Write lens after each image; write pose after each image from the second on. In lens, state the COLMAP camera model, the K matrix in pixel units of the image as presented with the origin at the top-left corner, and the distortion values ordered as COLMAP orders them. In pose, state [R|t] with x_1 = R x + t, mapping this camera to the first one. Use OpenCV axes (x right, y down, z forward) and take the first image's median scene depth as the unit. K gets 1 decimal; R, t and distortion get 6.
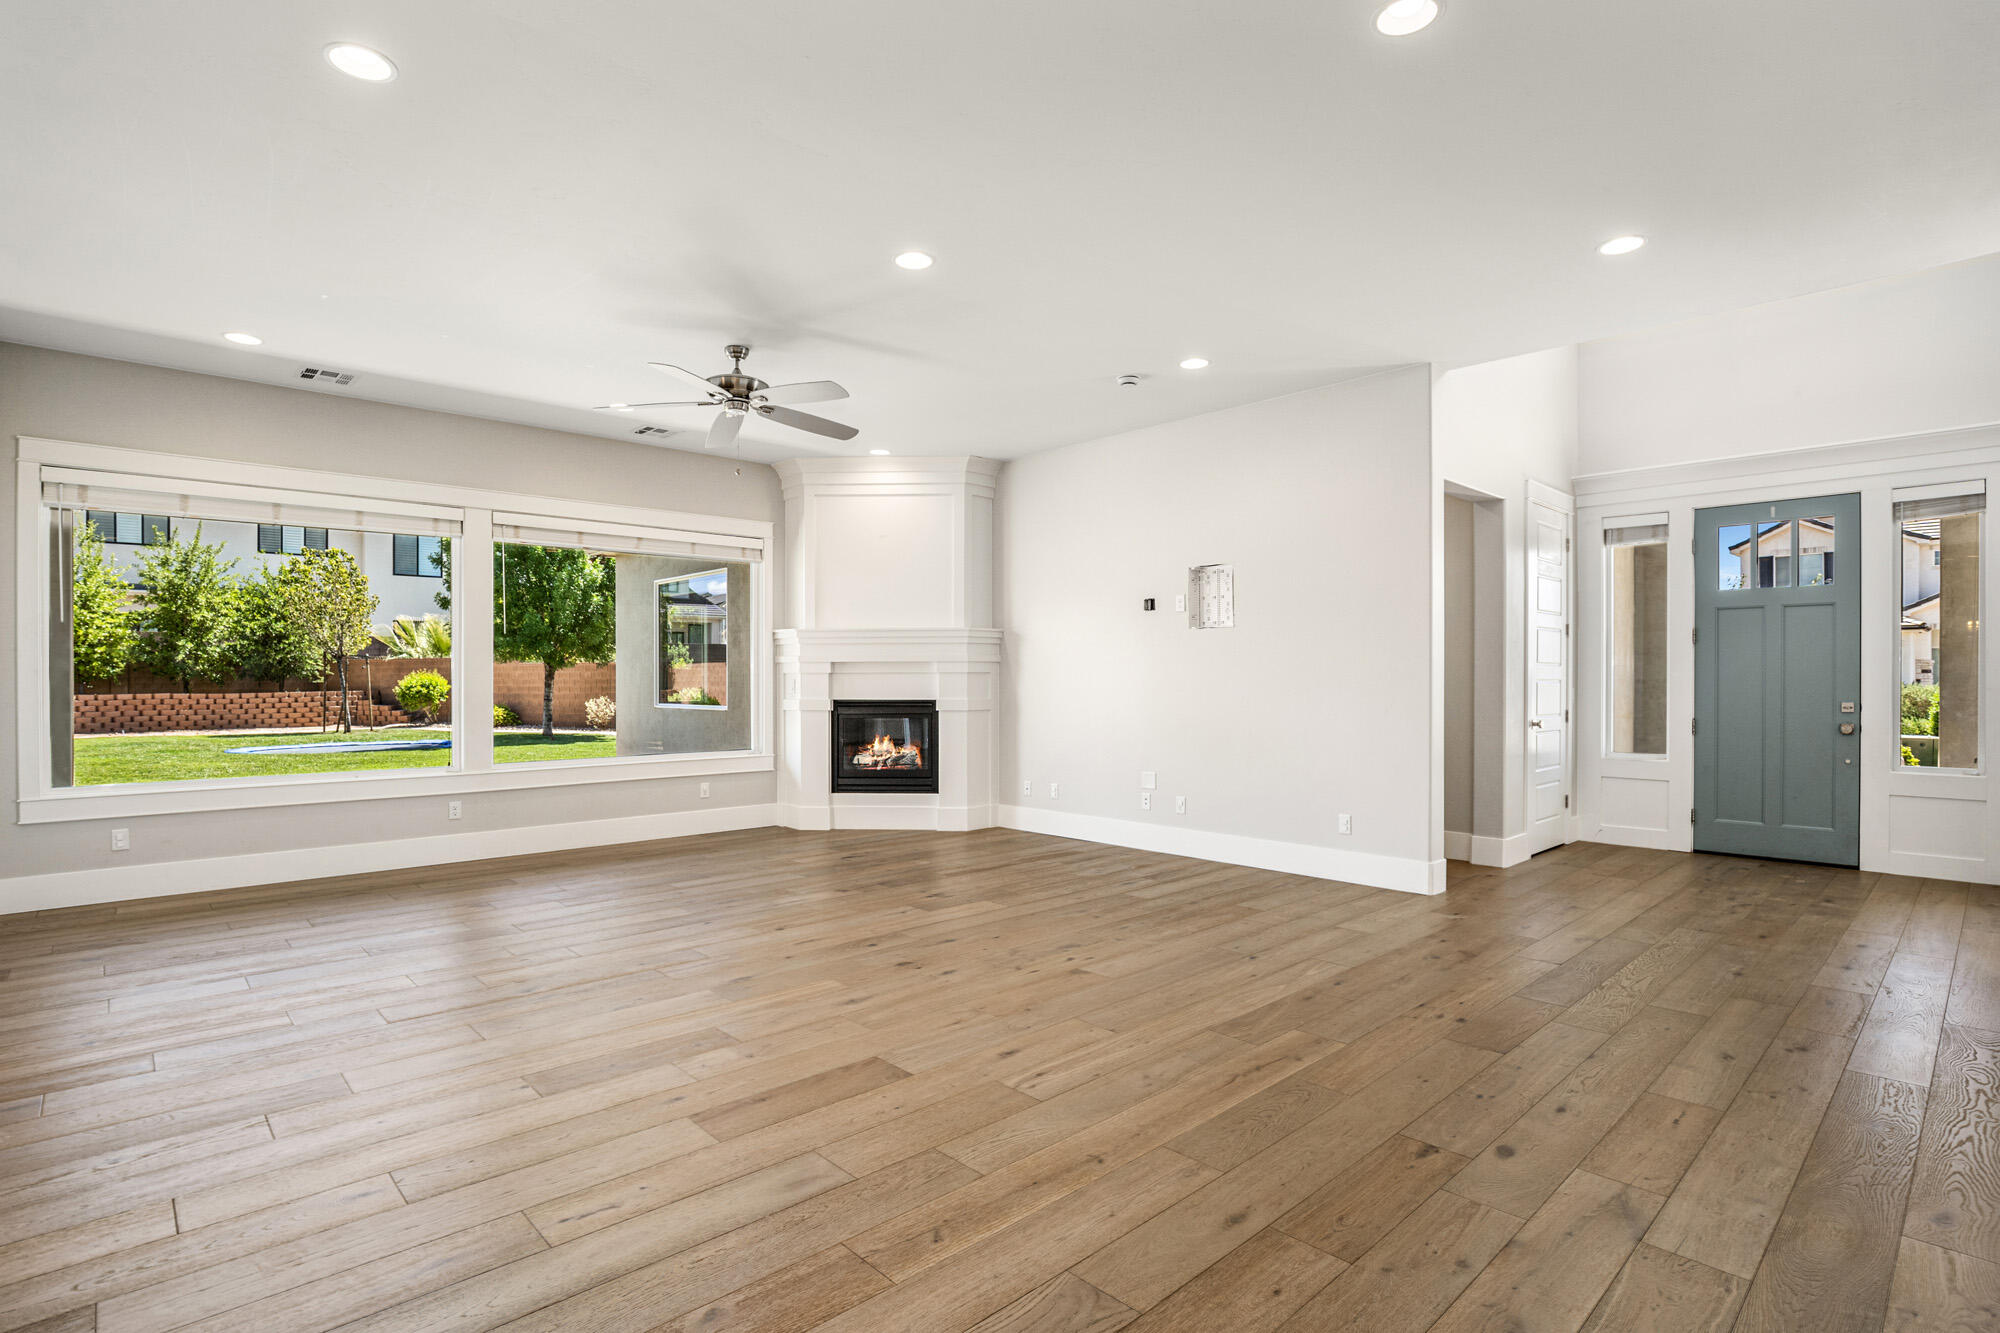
lens RADIAL K [[978.8, 0, 1008.4], [0, 978.8, 684.1], [0, 0, 1]] dist [-0.023658, 0.002690]
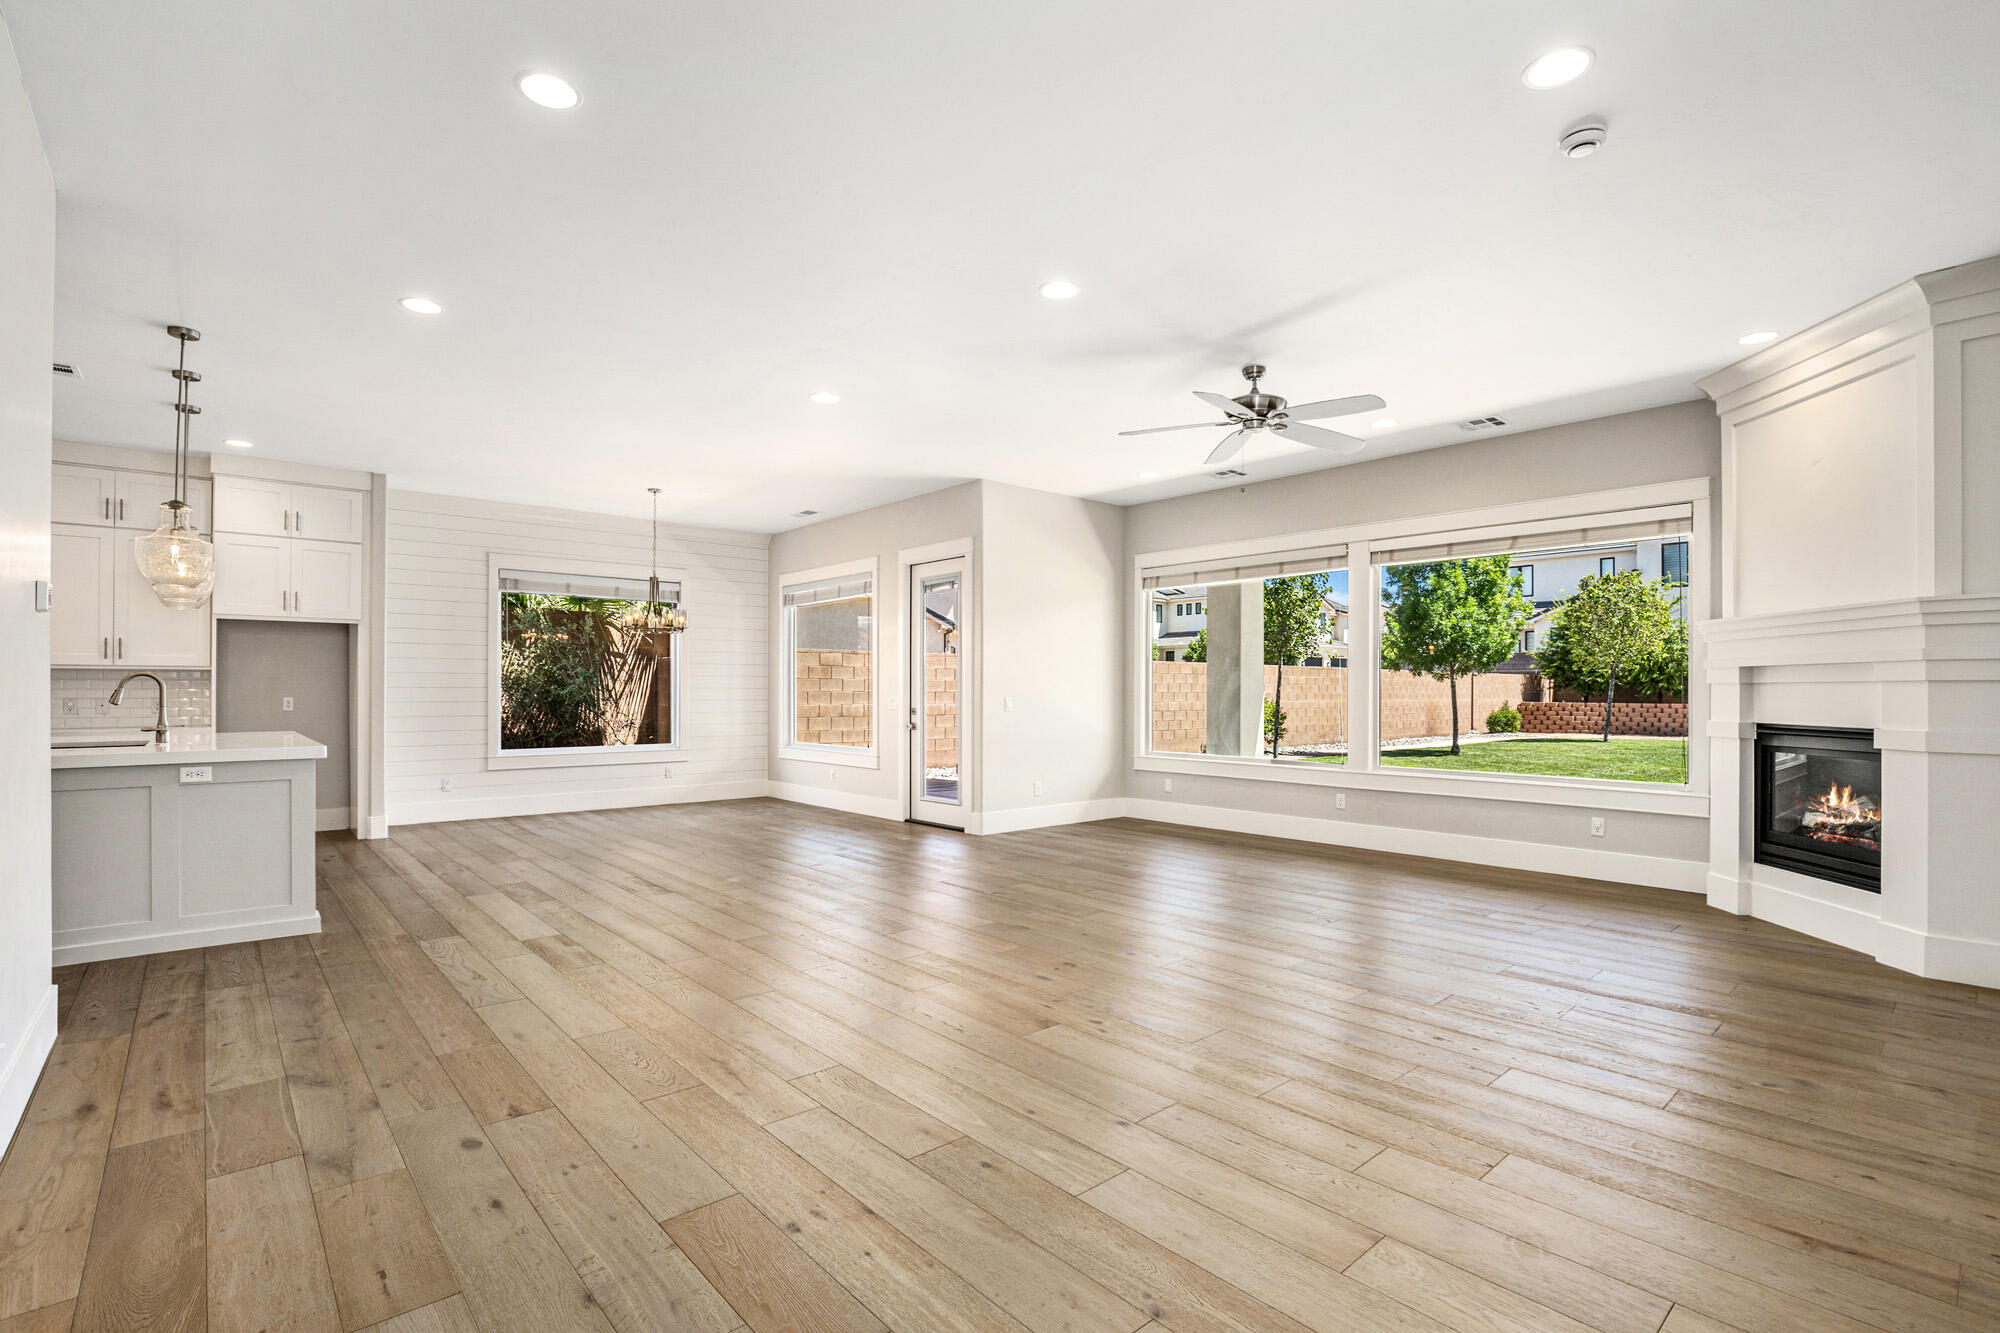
lens RADIAL K [[924.4, 0, 993.2], [0, 924.4, 679.4], [0, 0, 1]] dist [-0.039664, 0.009441]
pose [[-0.041537, -0.010416, -0.999083, 0.805903], [-0.007091, 0.999924, -0.010130, -0.006221], [0.999112, 0.006663, -0.041608, 0.877043]]
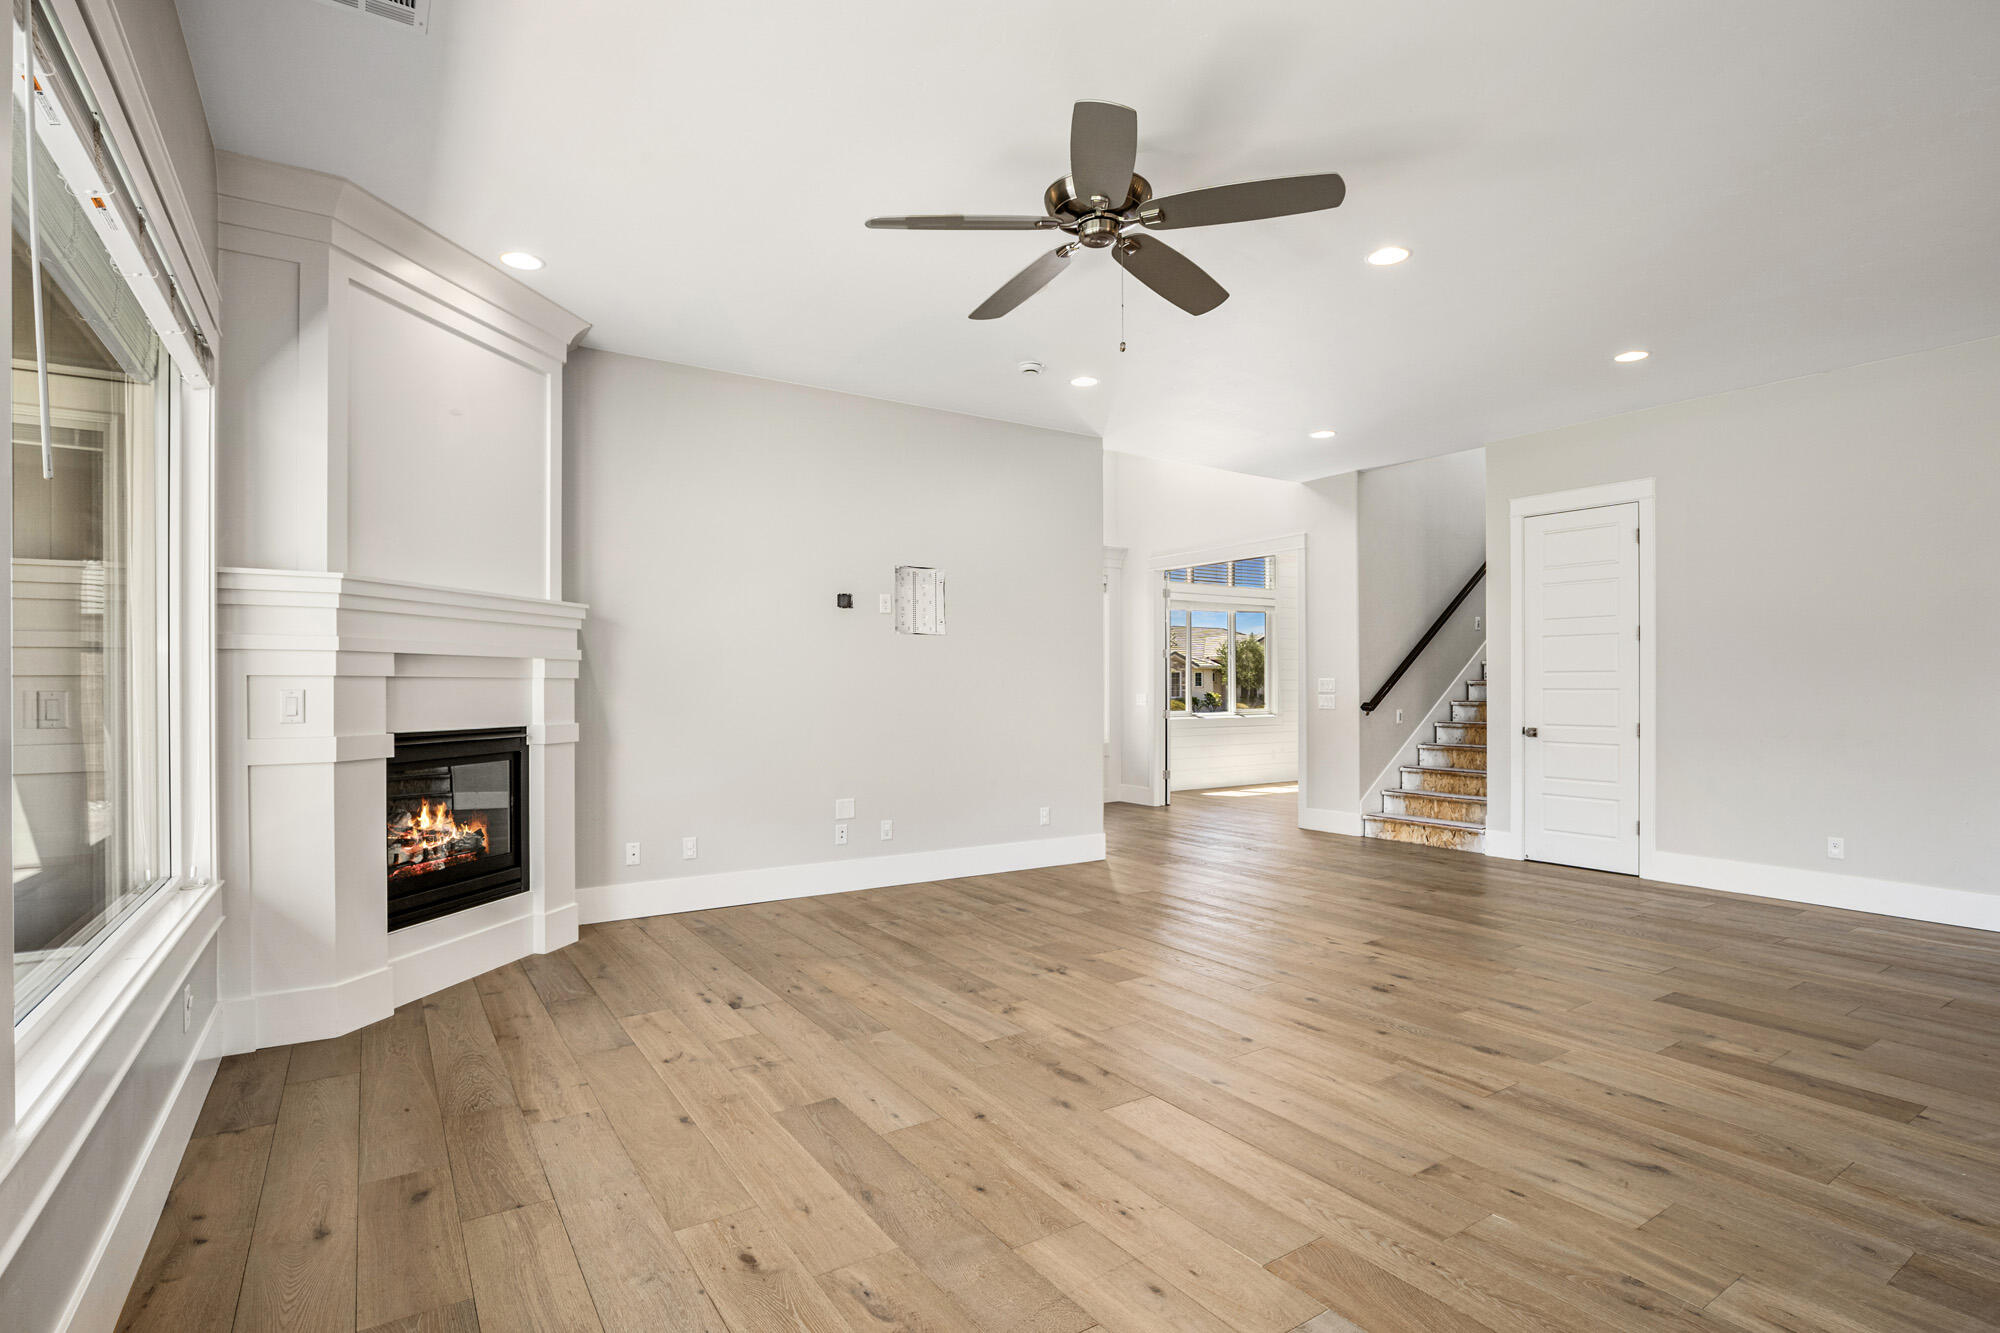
lens RADIAL K [[966.2, 0, 1005.7], [0, 966.2, 690.3], [0, 0, 1]] dist [-0.023943, 0.001586]
pose [[0.174469, -0.002205, 0.984660, -0.991292], [0.006834, 0.999976, 0.001029, -0.005700], [-0.984639, 0.006549, 0.174480, 1.092118]]
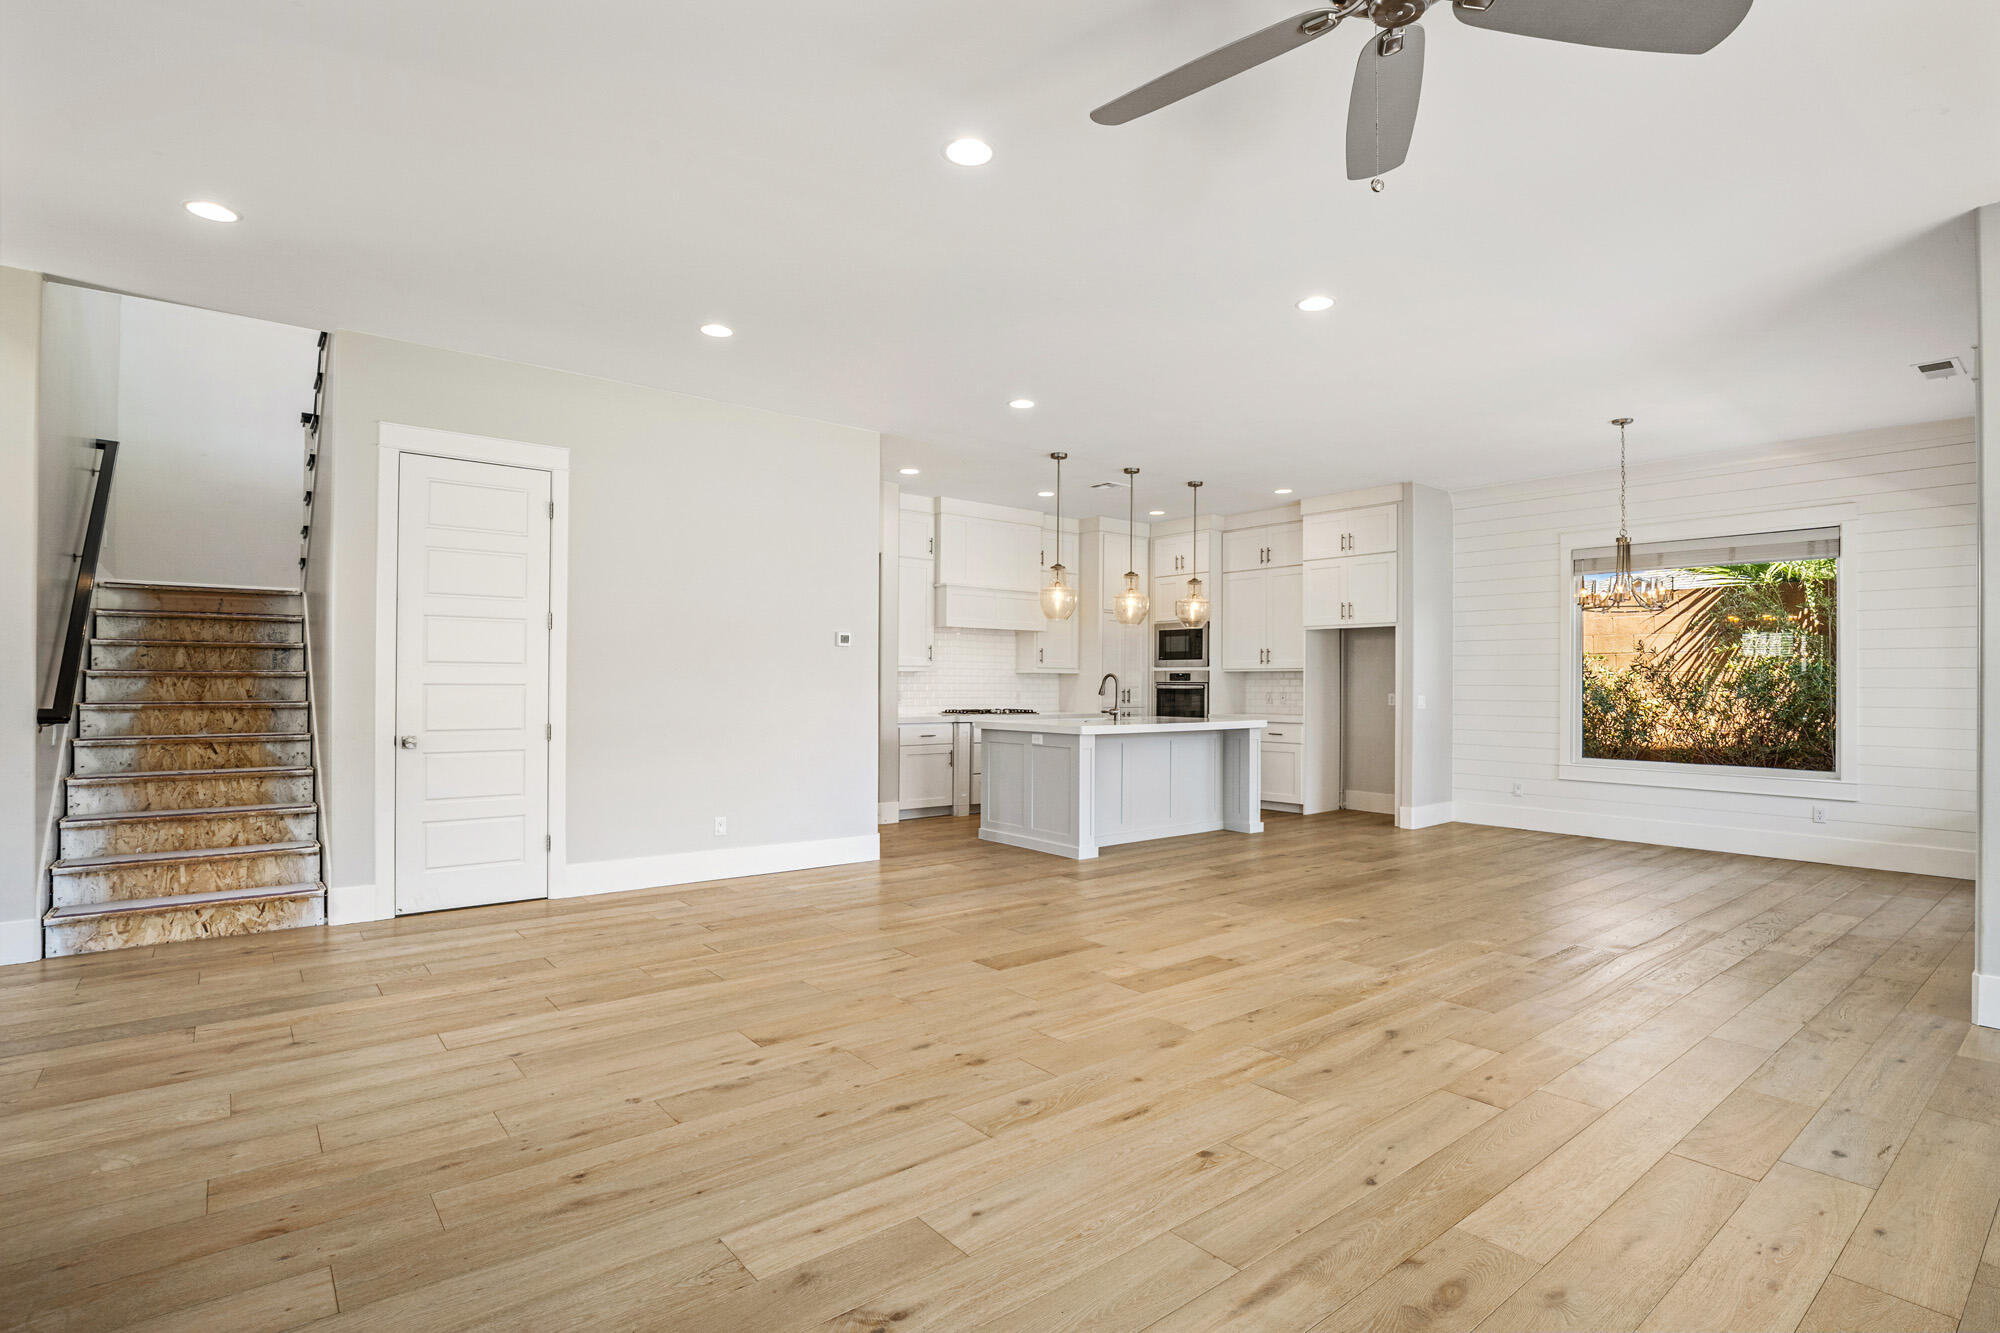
lens RADIAL K [[978.8, 0, 1008.4], [0, 978.8, 684.1], [0, 0, 1]] dist [-0.023658, 0.002690]
pose [[-0.996828, -0.005373, 0.079400, -0.174065], [-0.004832, 0.999964, 0.006999, -0.012026], [-0.079435, 0.006593, -0.996818, 1.603411]]
